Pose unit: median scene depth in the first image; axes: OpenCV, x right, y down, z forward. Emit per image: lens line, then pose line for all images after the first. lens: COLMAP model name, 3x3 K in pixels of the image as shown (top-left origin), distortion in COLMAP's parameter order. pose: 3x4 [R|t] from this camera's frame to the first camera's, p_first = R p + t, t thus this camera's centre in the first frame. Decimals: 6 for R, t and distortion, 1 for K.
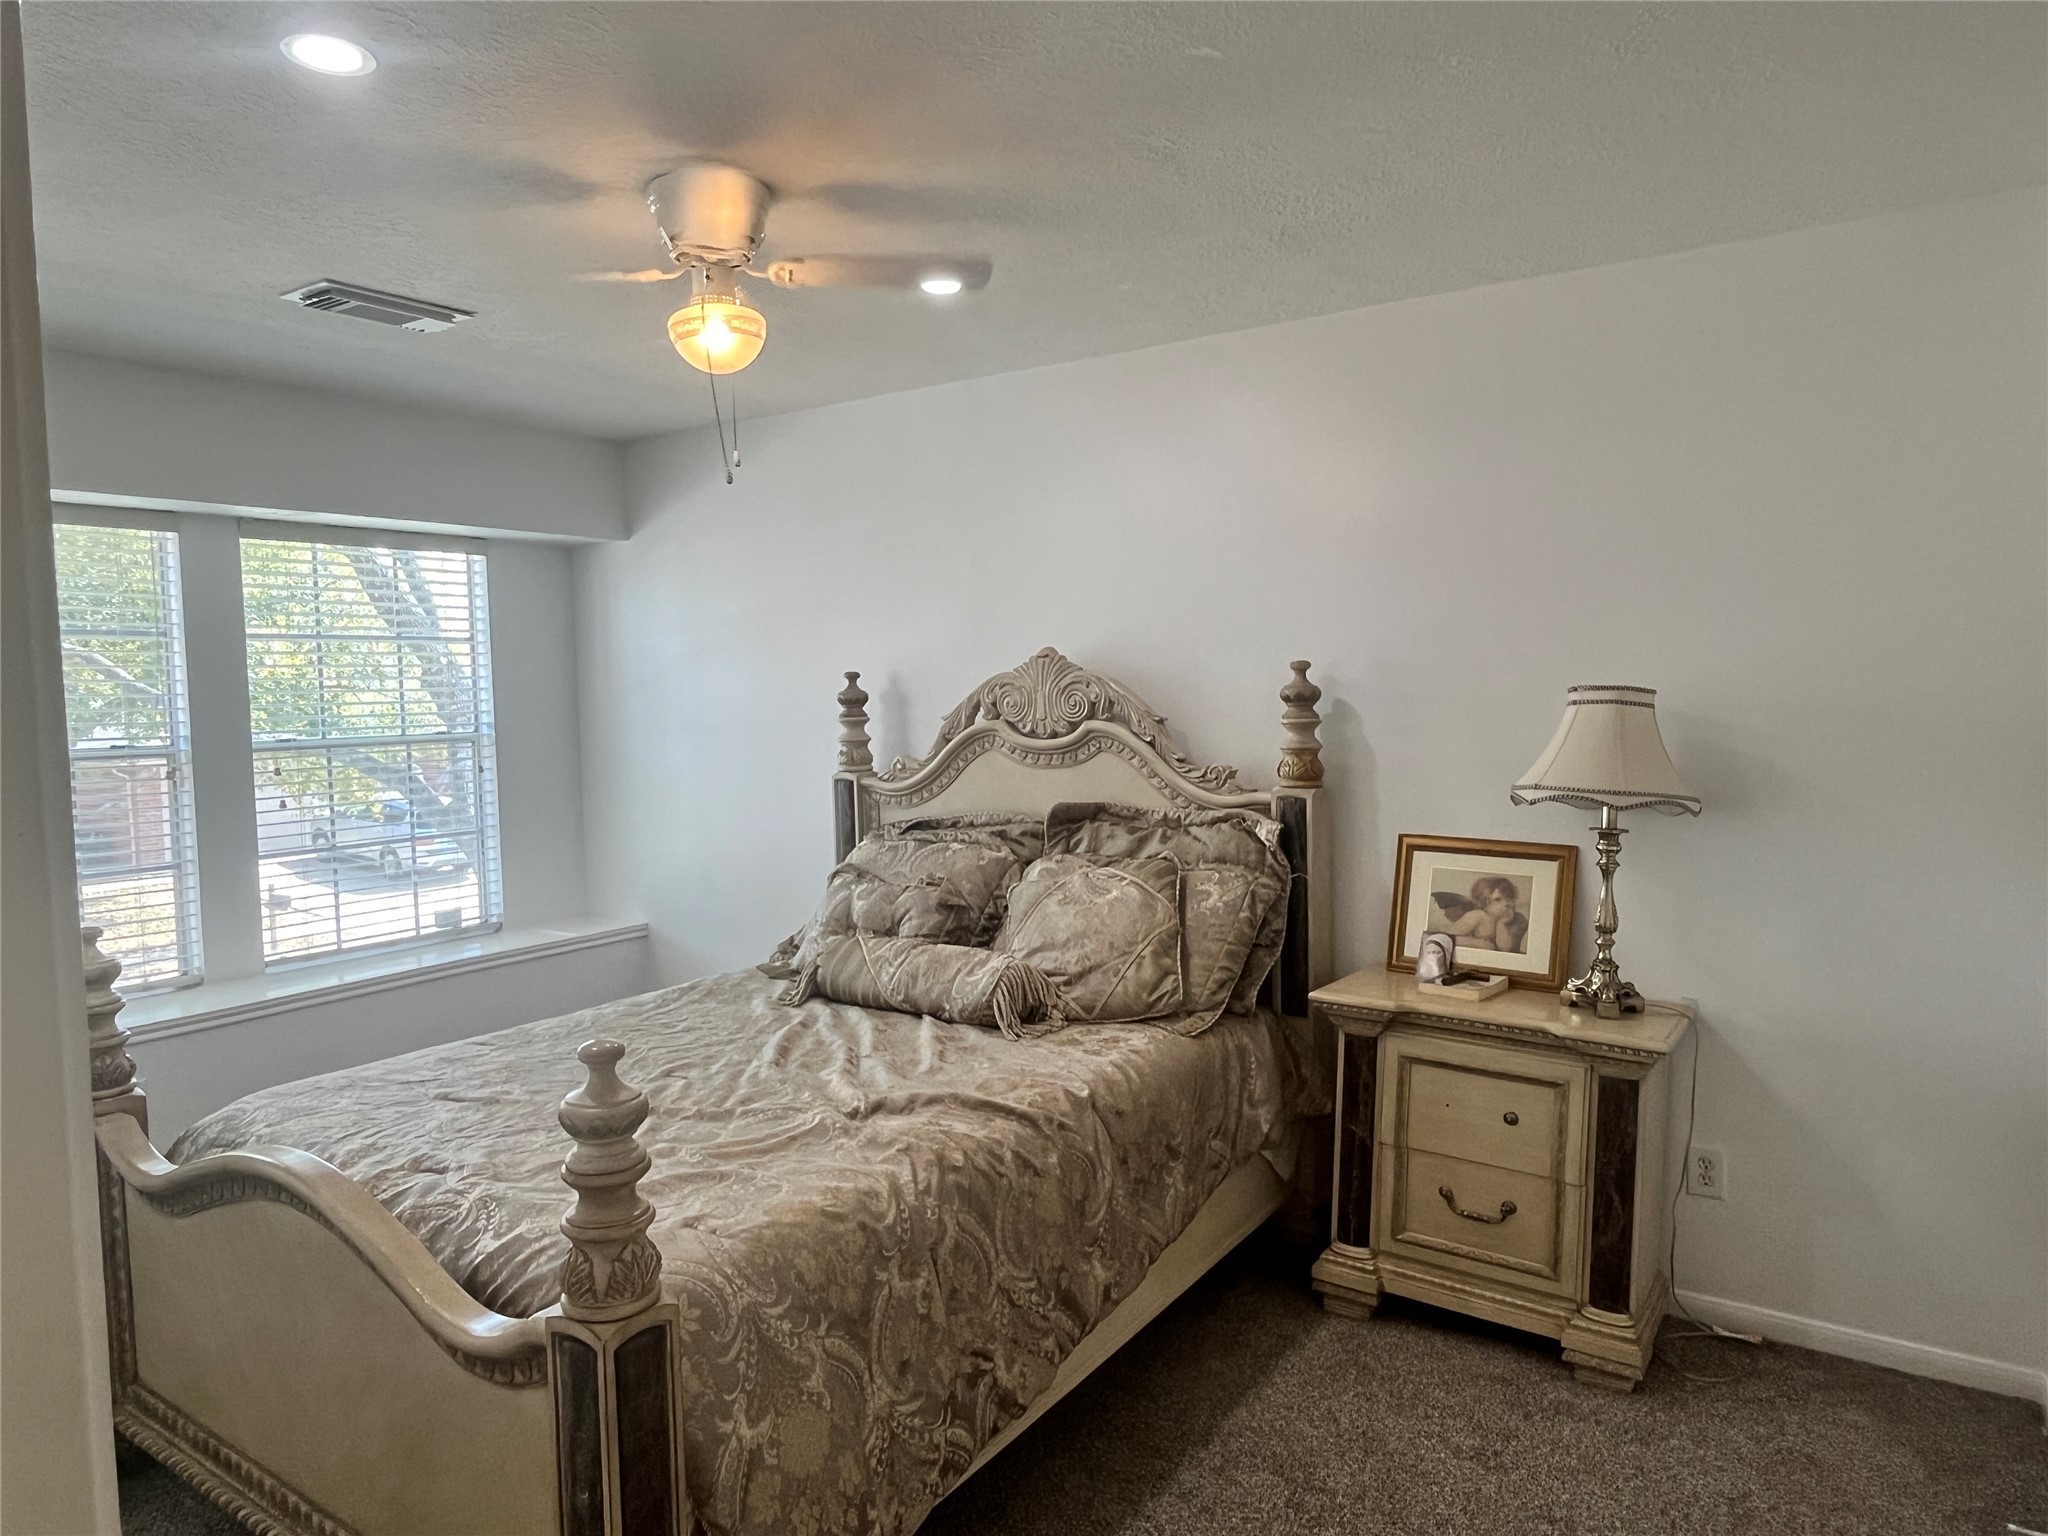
lens RADIAL K [[1297.7, 0, 1024.0], [0, 1297.7, 768.0], [0, 0, 1]] dist [-0.000501, -0.000183]
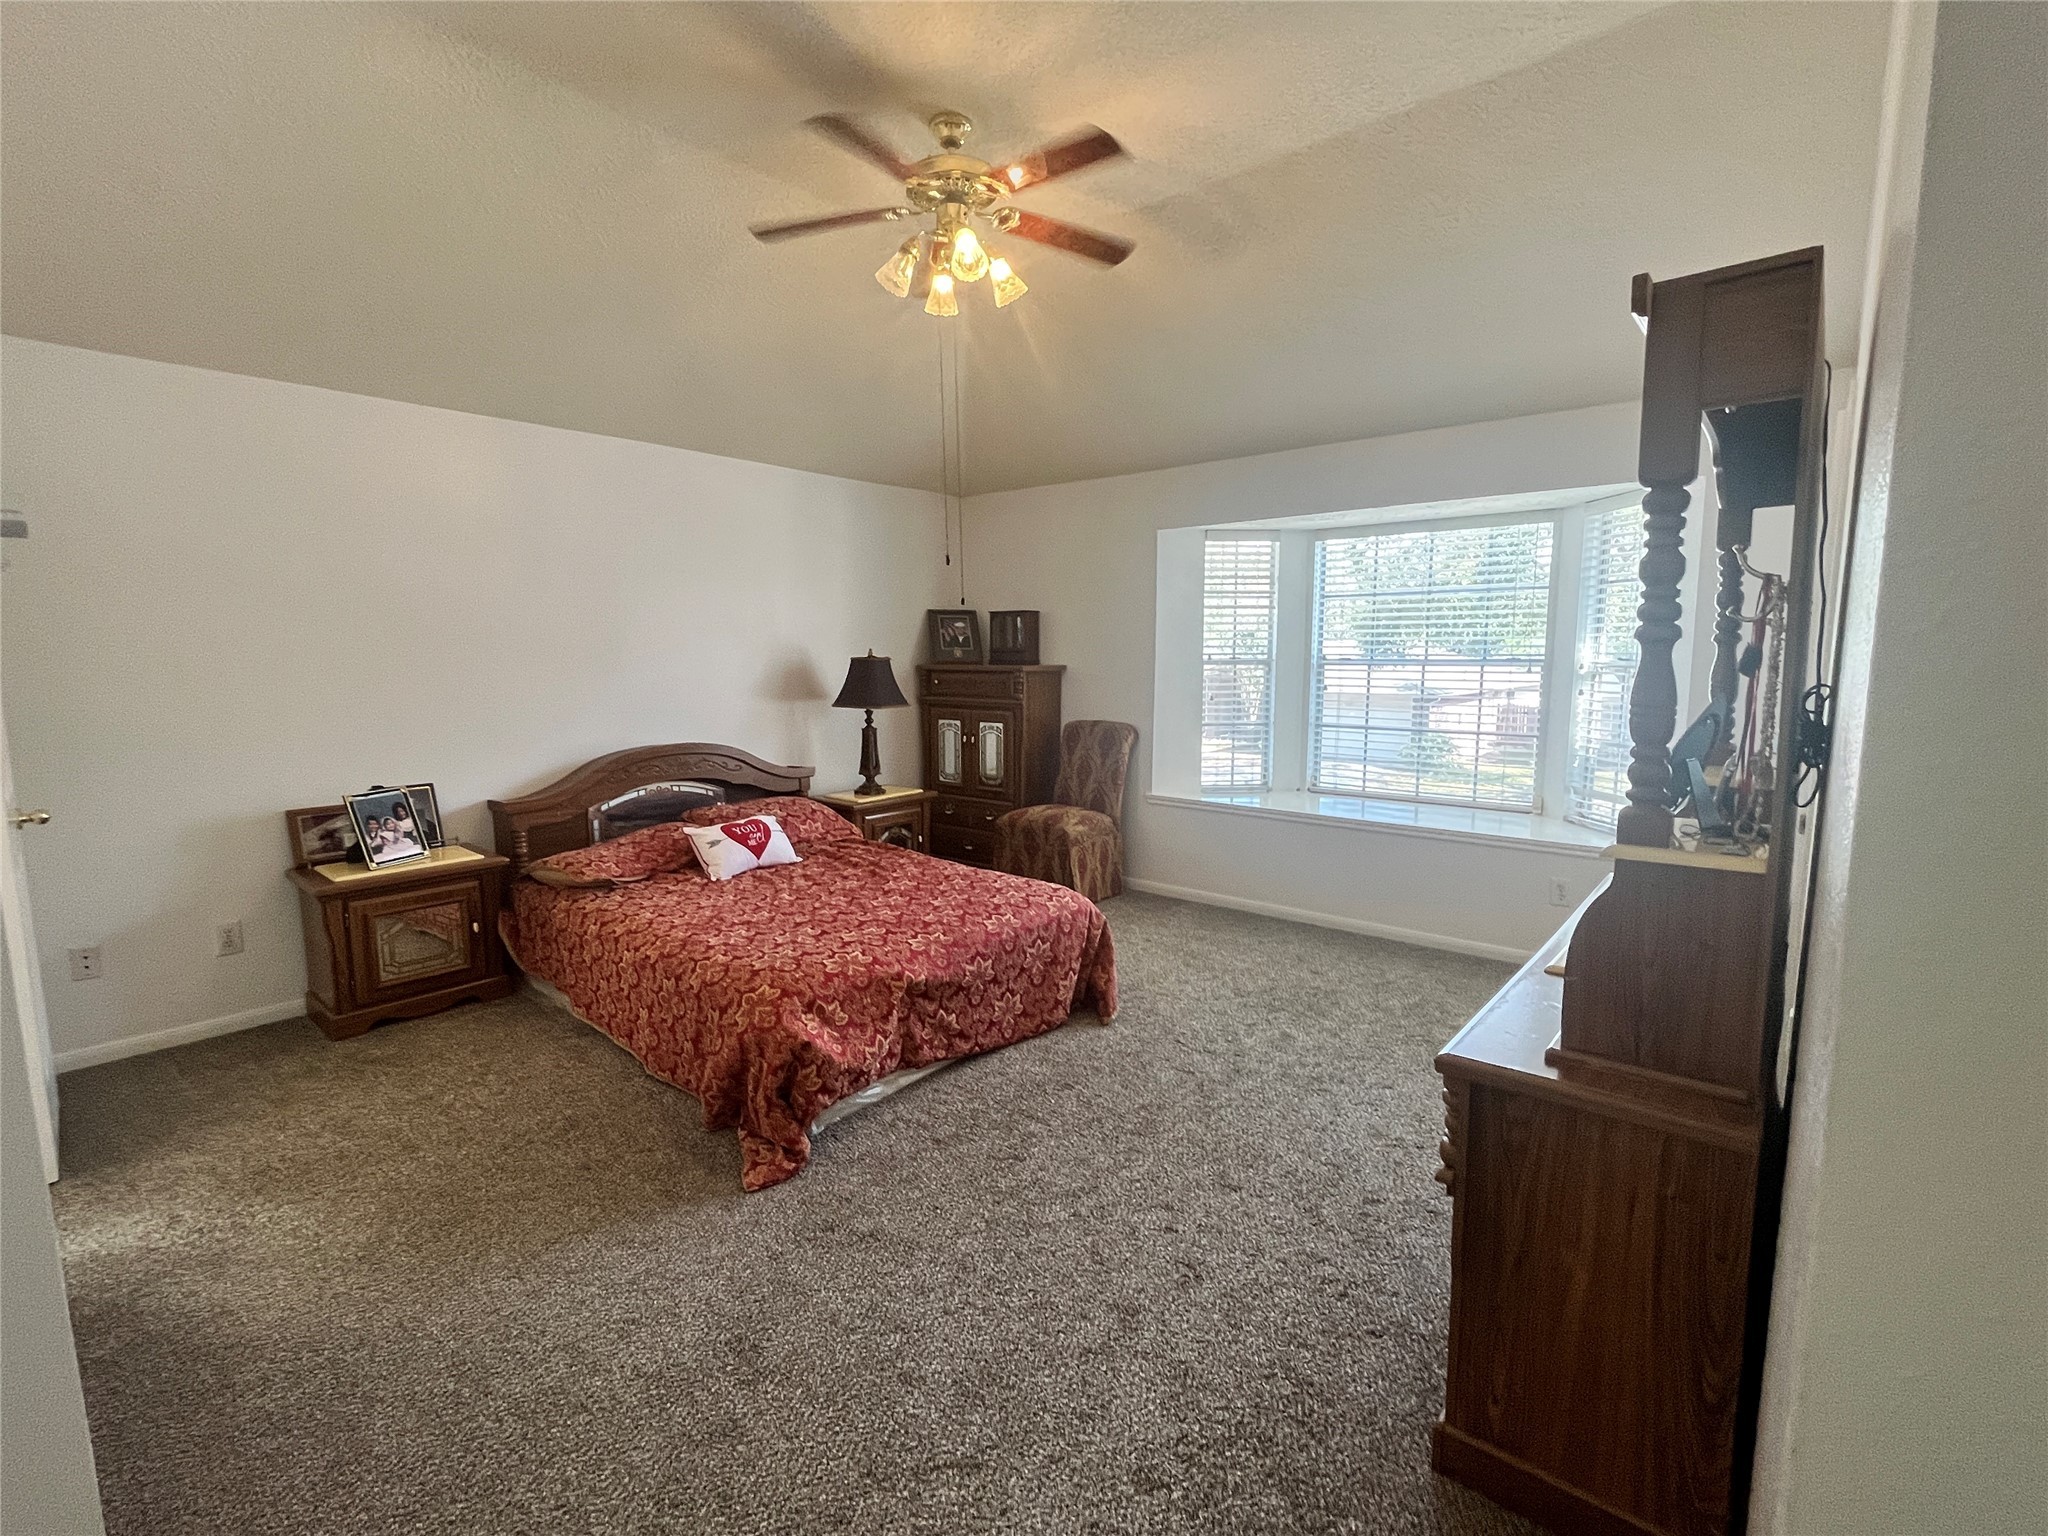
lens RADIAL K [[950.5, 0, 1024.0], [0, 950.5, 768.0], [0, 0, 1]] dist [-0.000223, -0.000019]
pose [[-0.102098, 0.130334, -0.986199, 0.692793], [-0.084916, 0.986620, 0.139180, -0.029242], [0.991143, 0.097954, -0.089664, 0.833866]]
